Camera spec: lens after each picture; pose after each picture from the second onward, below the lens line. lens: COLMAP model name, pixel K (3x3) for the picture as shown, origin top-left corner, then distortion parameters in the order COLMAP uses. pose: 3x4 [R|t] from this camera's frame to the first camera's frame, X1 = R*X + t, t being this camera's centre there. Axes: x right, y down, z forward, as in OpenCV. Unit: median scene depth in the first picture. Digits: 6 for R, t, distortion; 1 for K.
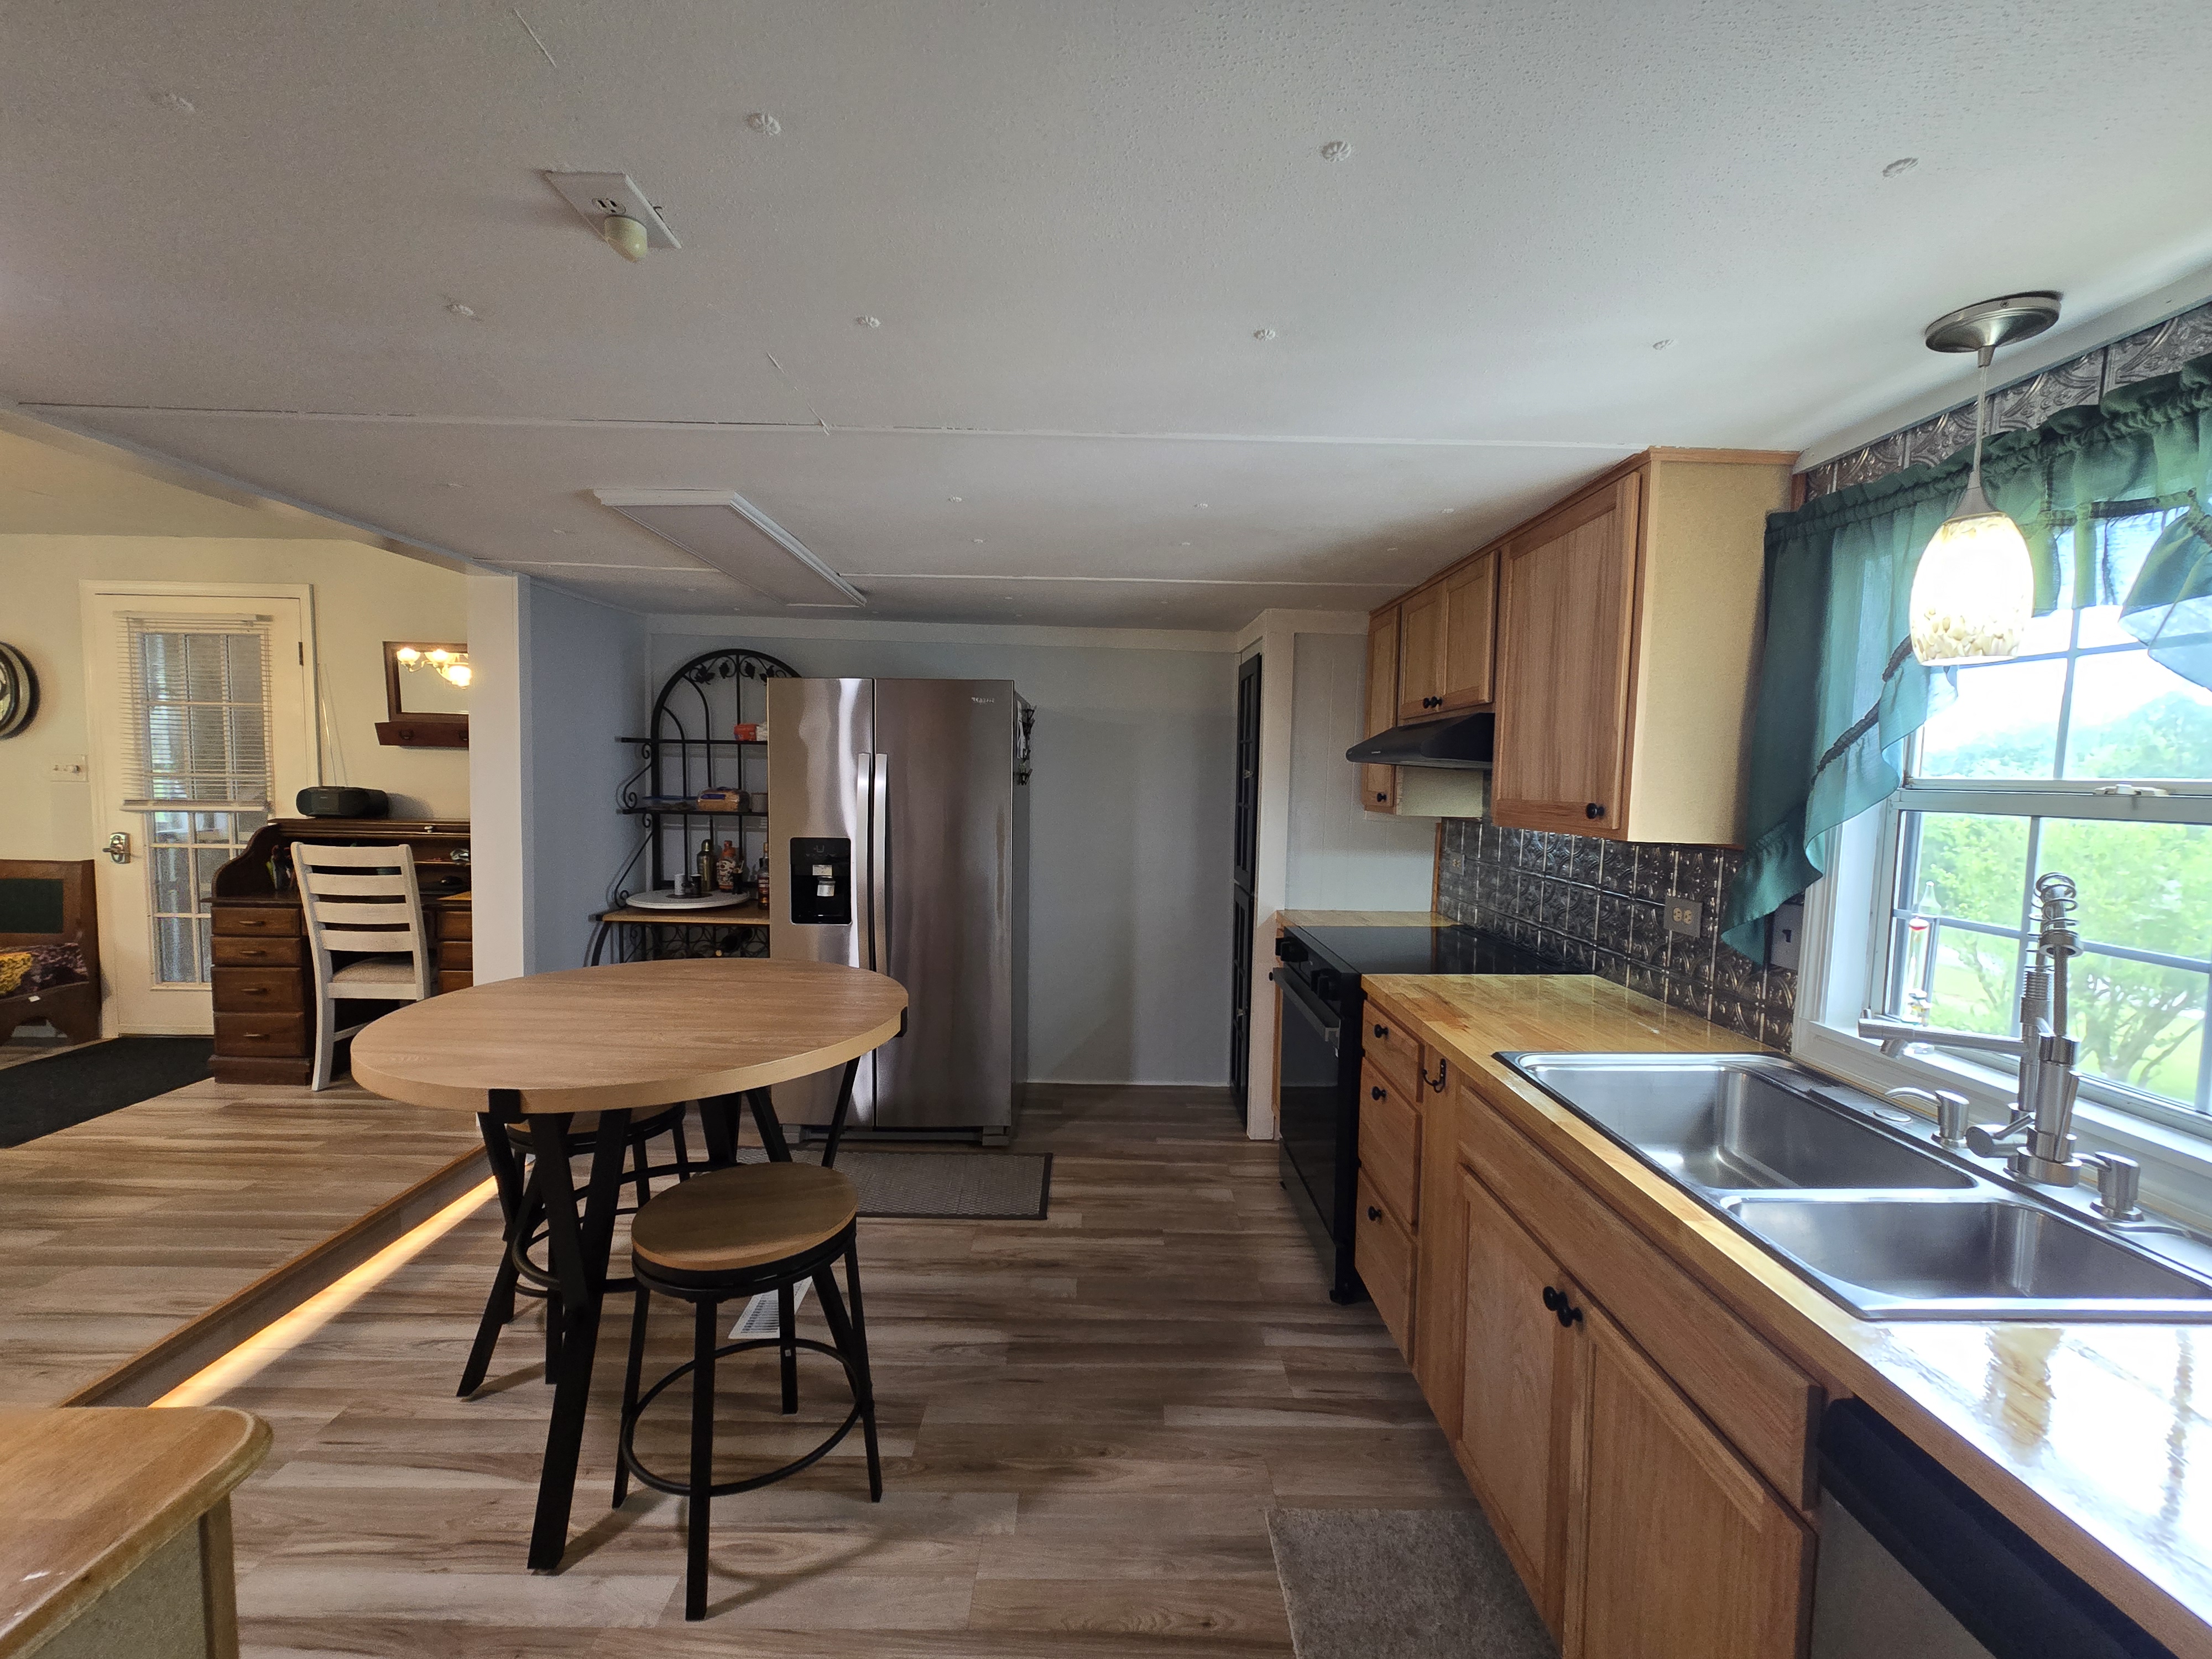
lens RADIAL K [[903.2, 0, 1106.1], [0, 903.2, 828.0], [0, 0, 1]] dist [-0.005984, 0.002686]
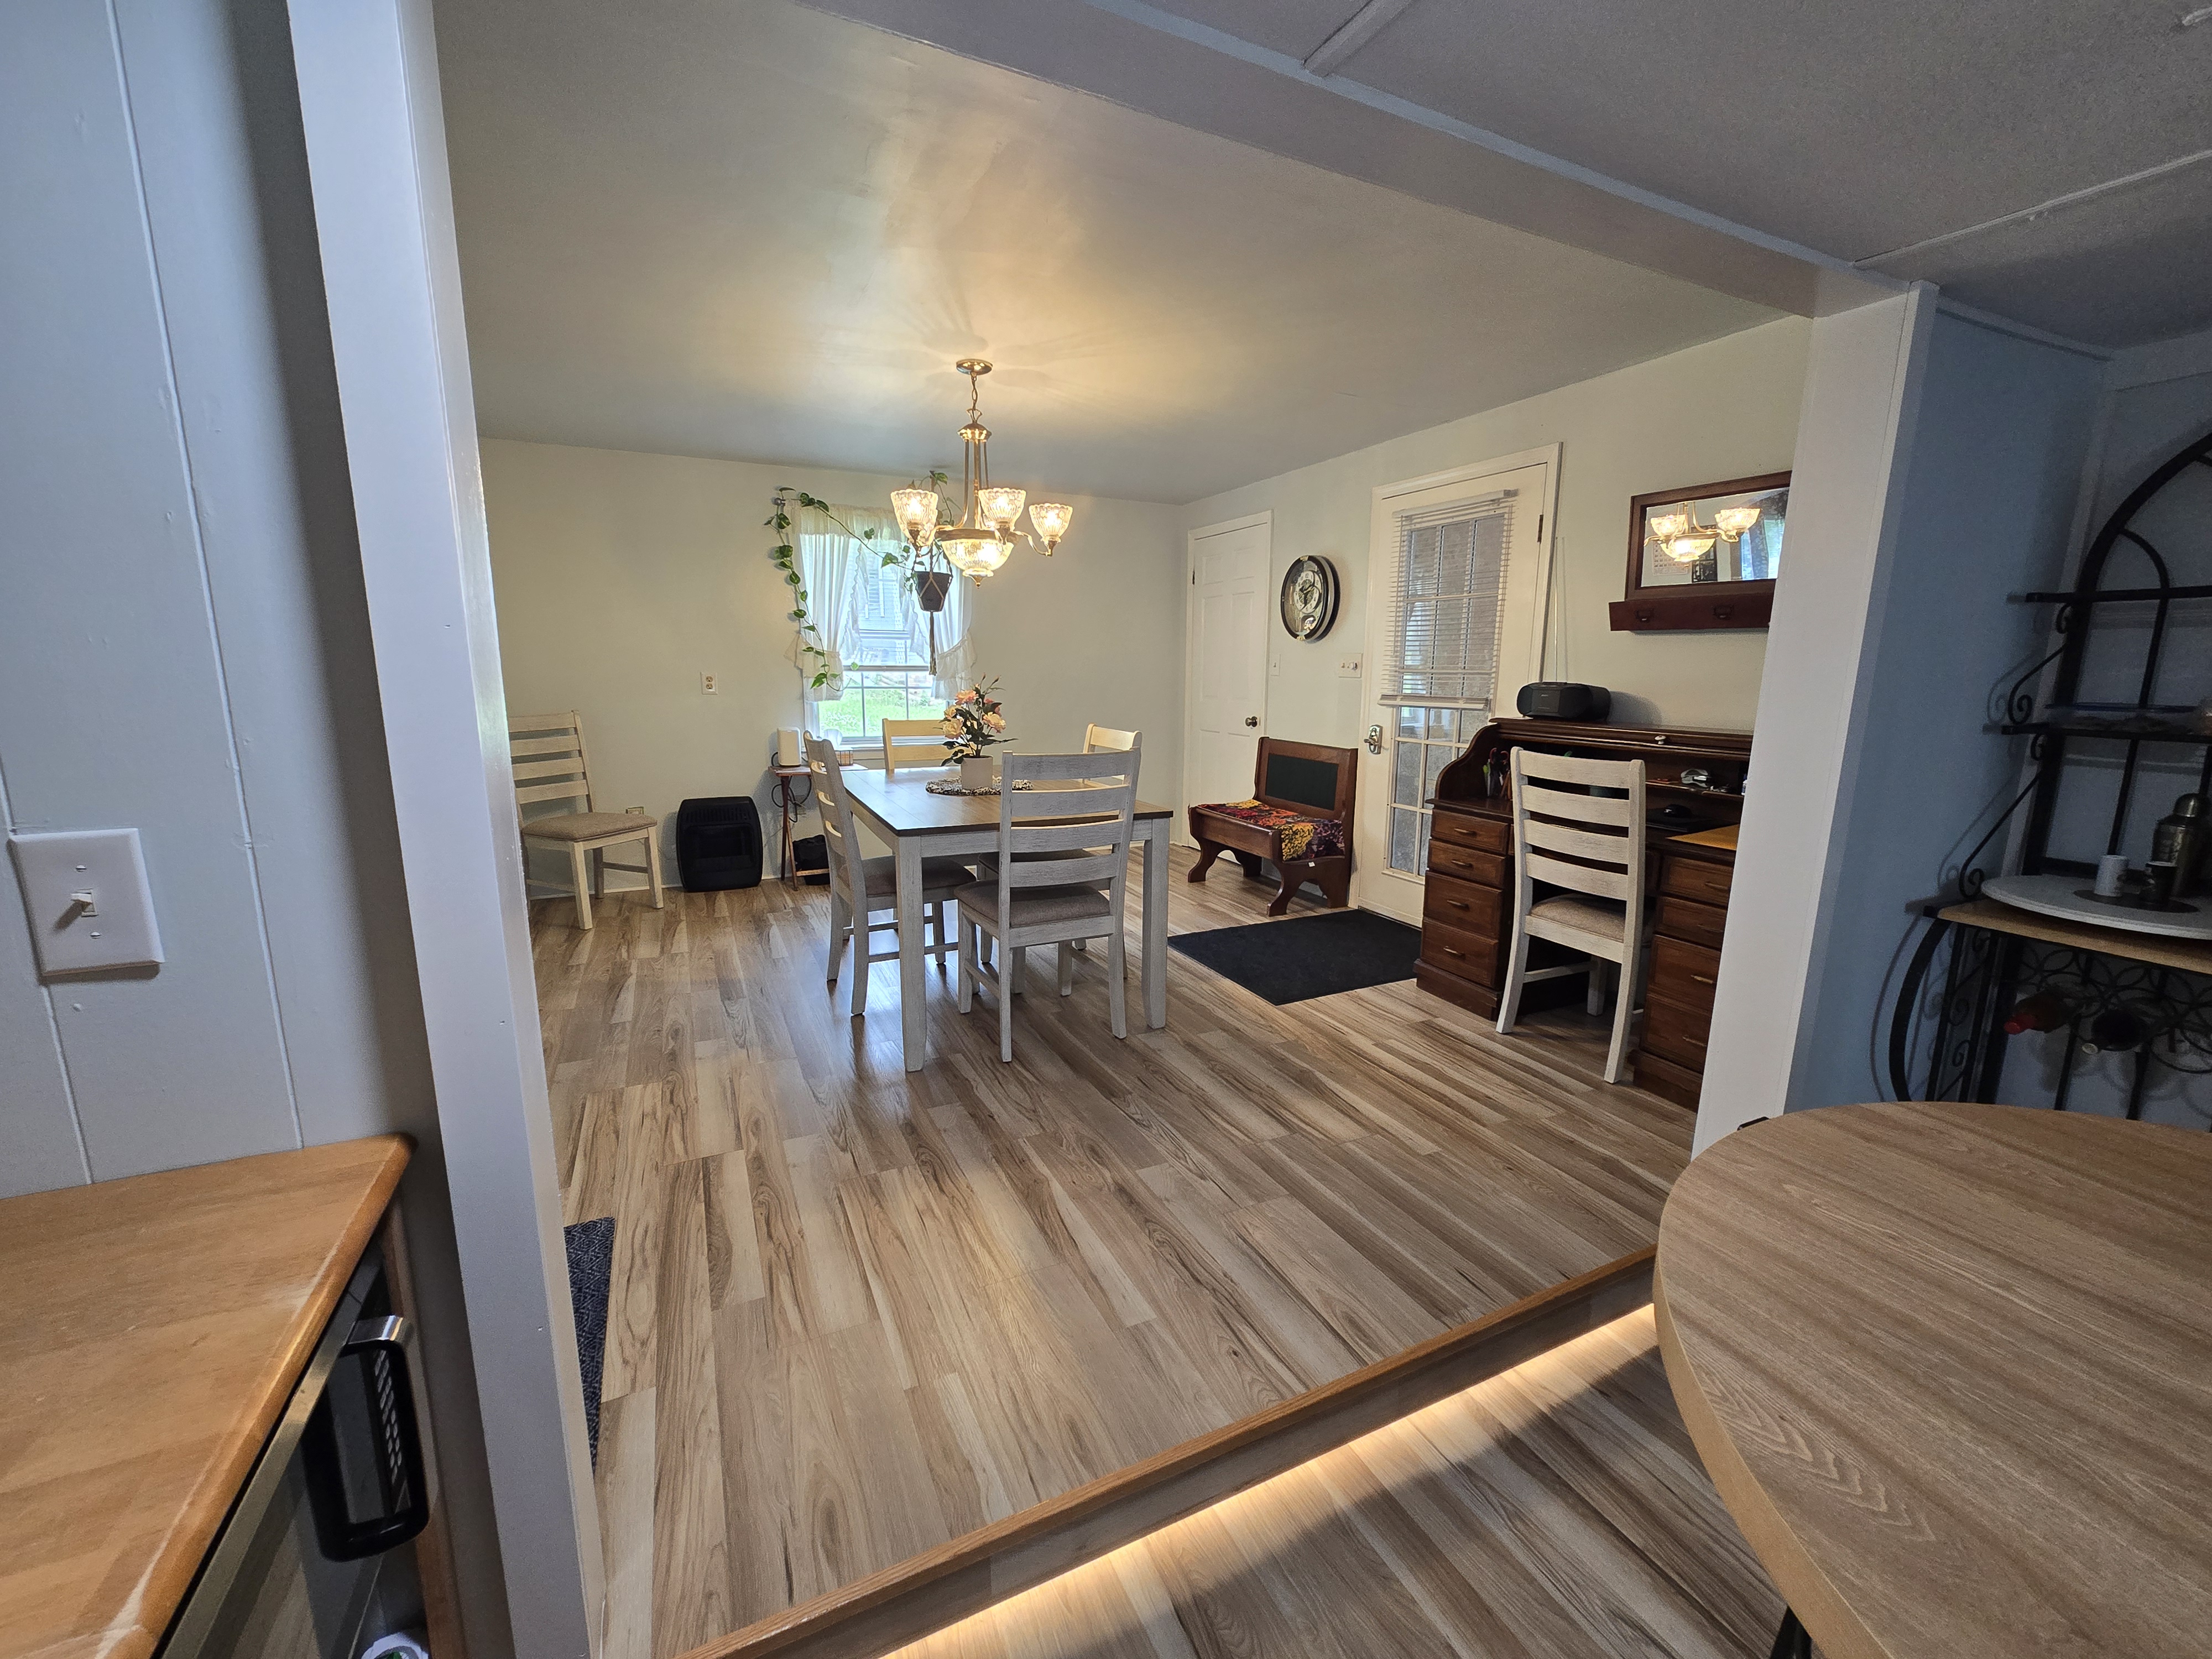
lens RADIAL K [[903.2, 0, 1106.1], [0, 903.2, 828.0], [0, 0, 1]] dist [-0.005984, 0.002686]
pose [[0.424418, 0.147712, -0.893337, -0.290770], [-0.056765, 0.989004, 0.136562, -0.002797], [0.903685, -0.007249, 0.428136, 0.284382]]
